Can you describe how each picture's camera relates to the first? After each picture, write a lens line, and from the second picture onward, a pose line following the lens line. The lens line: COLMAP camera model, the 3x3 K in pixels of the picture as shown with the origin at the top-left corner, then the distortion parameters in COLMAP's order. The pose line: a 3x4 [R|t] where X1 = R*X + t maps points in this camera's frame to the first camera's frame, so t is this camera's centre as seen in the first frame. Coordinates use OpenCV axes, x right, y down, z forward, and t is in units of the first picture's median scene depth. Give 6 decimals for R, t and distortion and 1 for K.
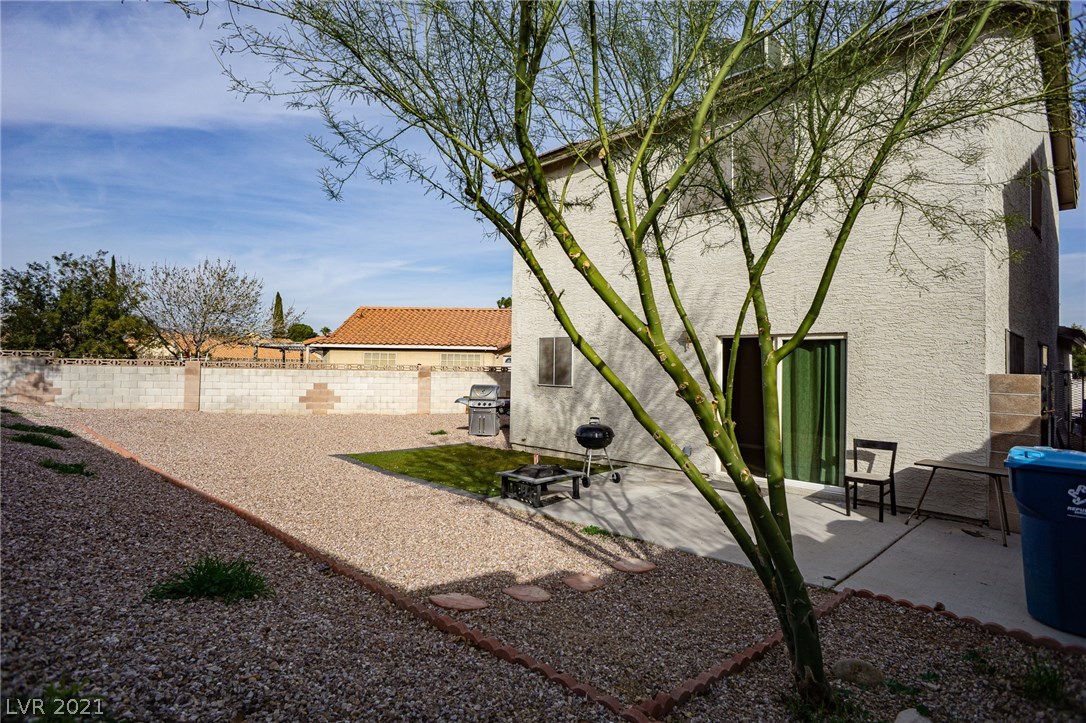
lens RADIAL K [[572.7, 0, 532.7], [0, 572.7, 353.7], [0, 0, 1]] dist [-0.083432, 0.049370]
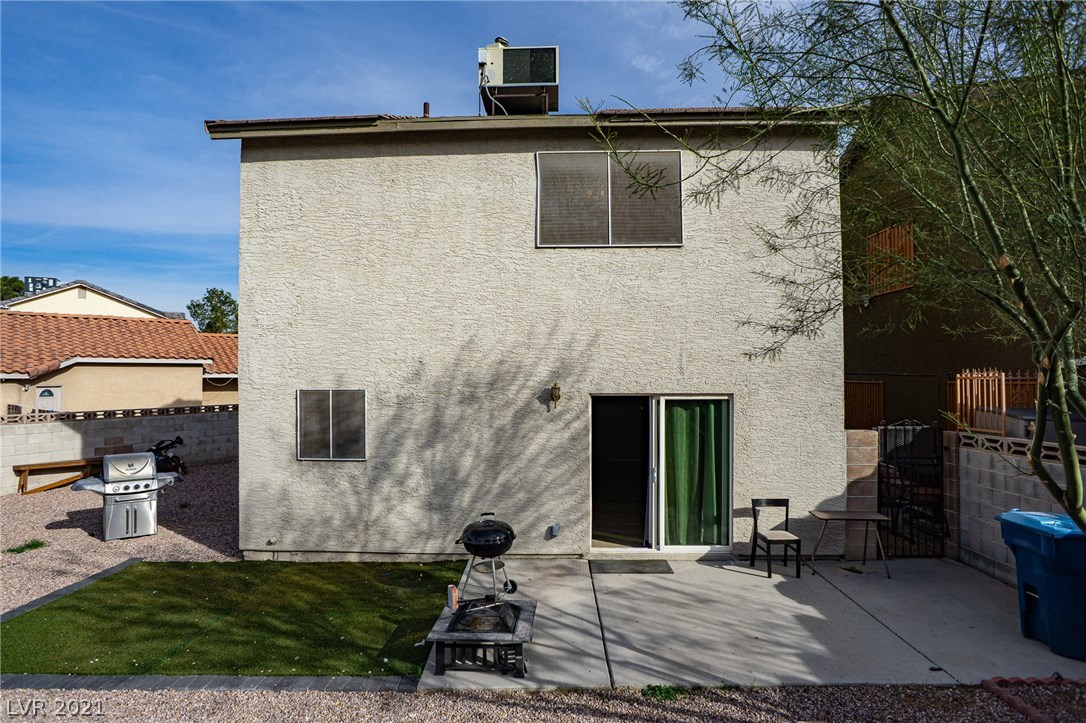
lens RADIAL K [[597.4, 0, 543.0], [0, 597.4, 361.5], [0, 0, 1]] dist [-0.013901, 0.000808]
pose [[0.713679, 0.001482, 0.700472, -0.437588], [0.000367, 0.999997, -0.002489, -0.091568], [-0.700473, 0.002033, 0.713676, 0.453524]]
